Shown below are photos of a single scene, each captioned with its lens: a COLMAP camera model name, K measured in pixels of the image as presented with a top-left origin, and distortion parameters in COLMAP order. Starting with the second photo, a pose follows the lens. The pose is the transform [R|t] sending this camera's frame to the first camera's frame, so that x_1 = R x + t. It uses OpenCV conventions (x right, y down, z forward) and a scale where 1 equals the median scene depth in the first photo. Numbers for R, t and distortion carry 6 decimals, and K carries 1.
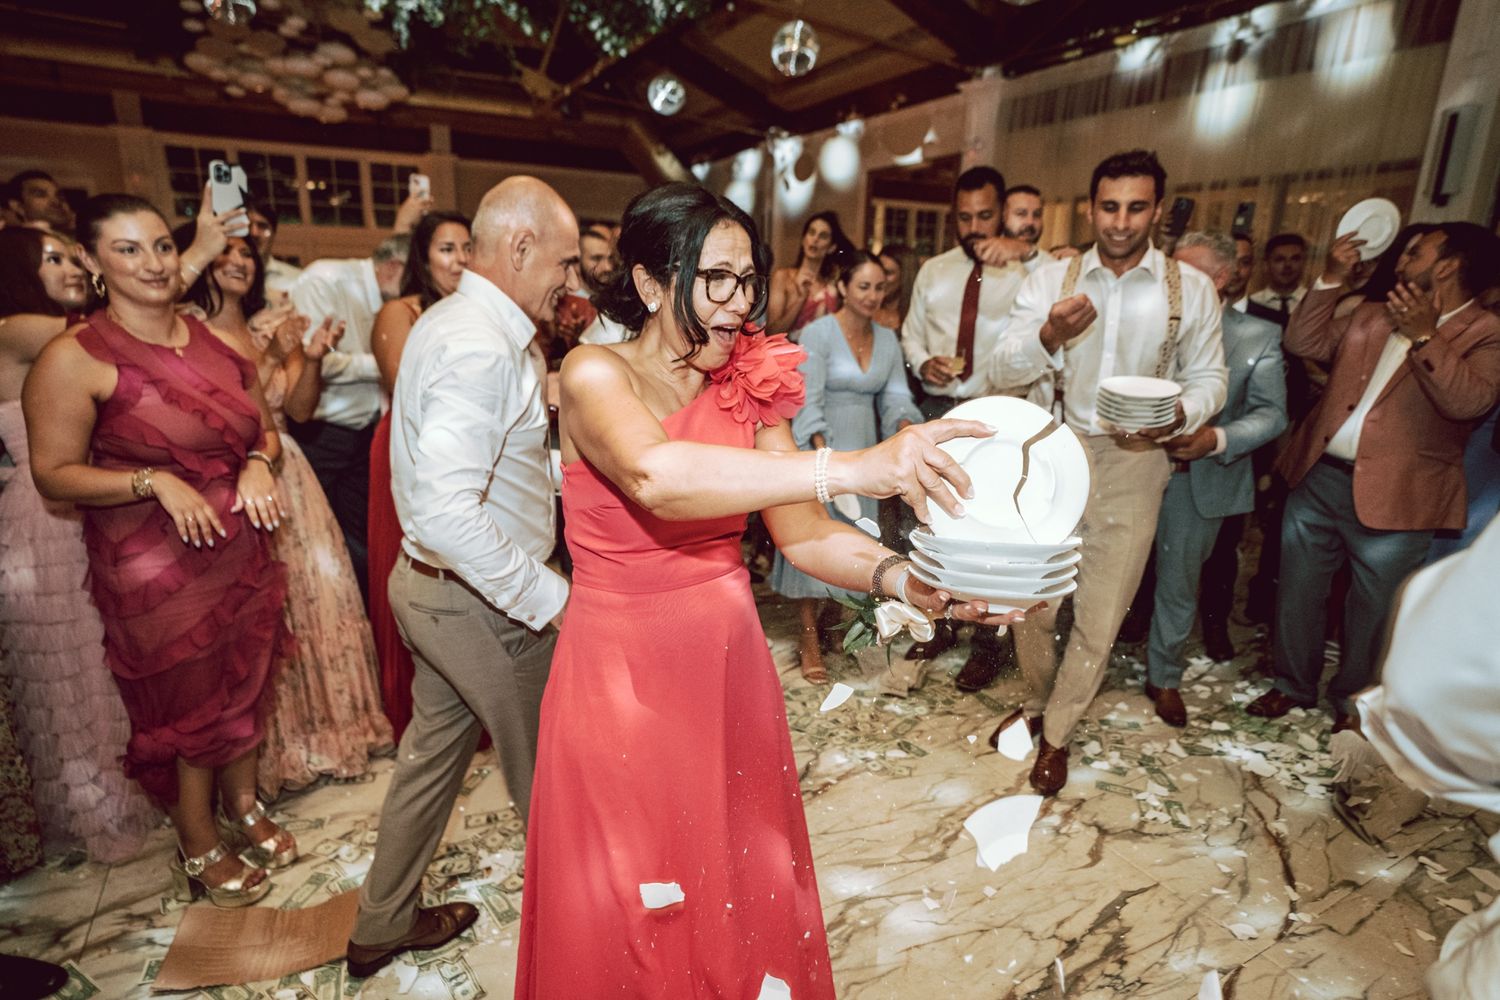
lens RADIAL K [[812.8, 0, 761.8], [0, 812.8, 505.6], [0, 0, 1]] dist [-0.053753, 0.030051]
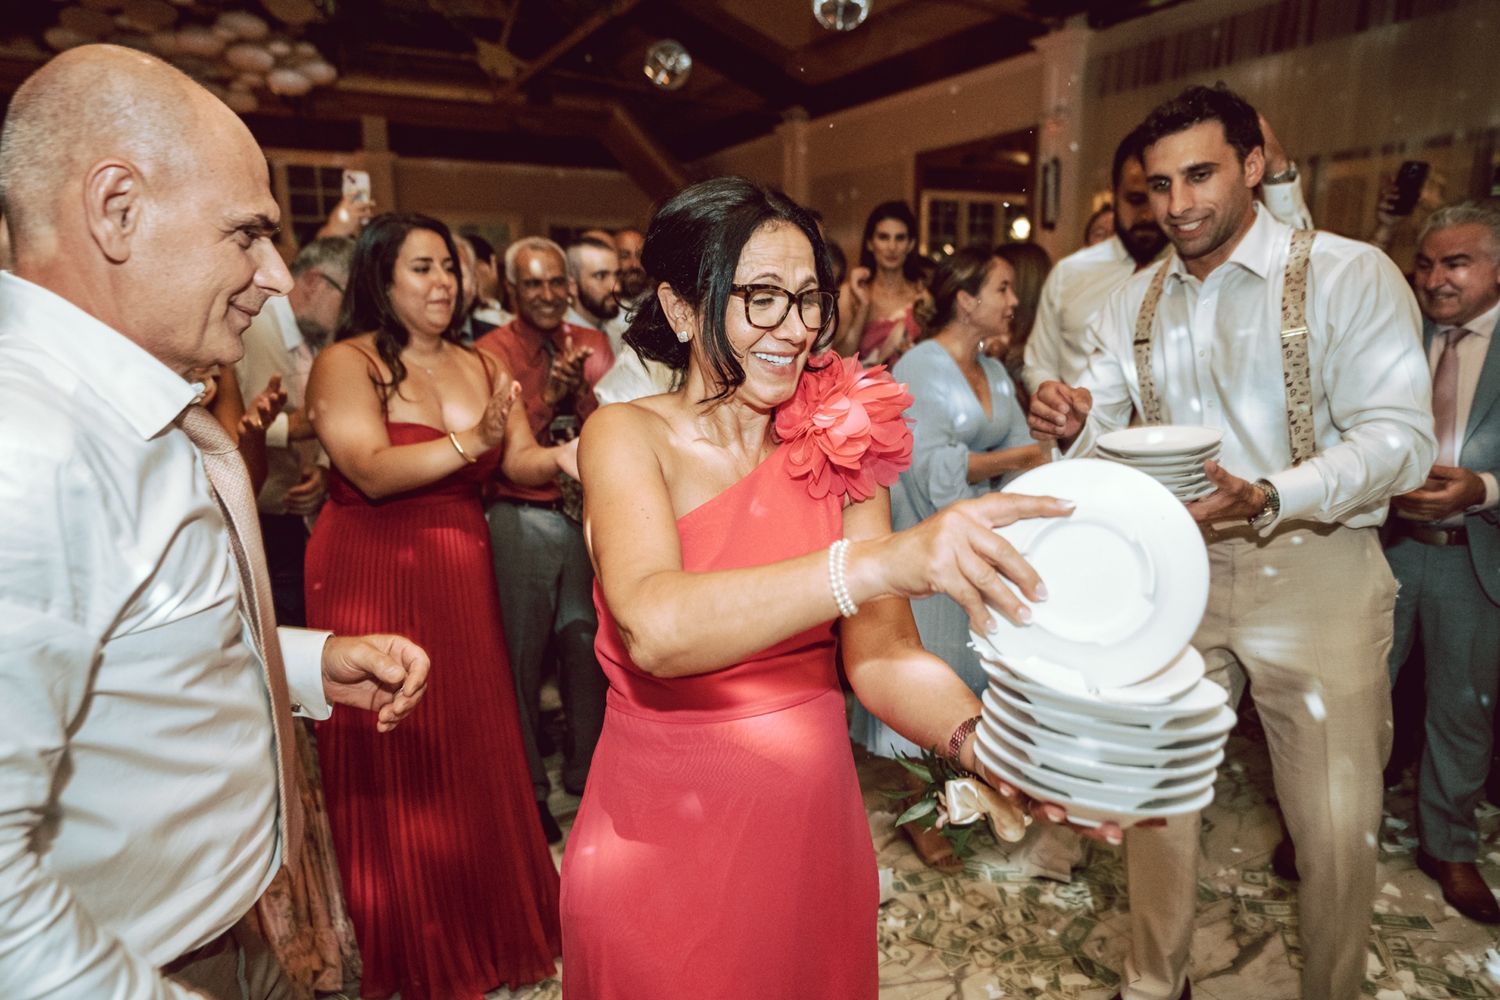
lens RADIAL K [[1002.5, 0, 773.8], [0, 1002.5, 497.4], [0, 0, 1]] dist [0.001669, 0.000277]
pose [[0.999433, -0.033625, -0.001684, -0.052511], [0.033418, 0.996873, -0.071608, -0.032440], [0.004086, 0.071511, 0.997431, 0.099420]]
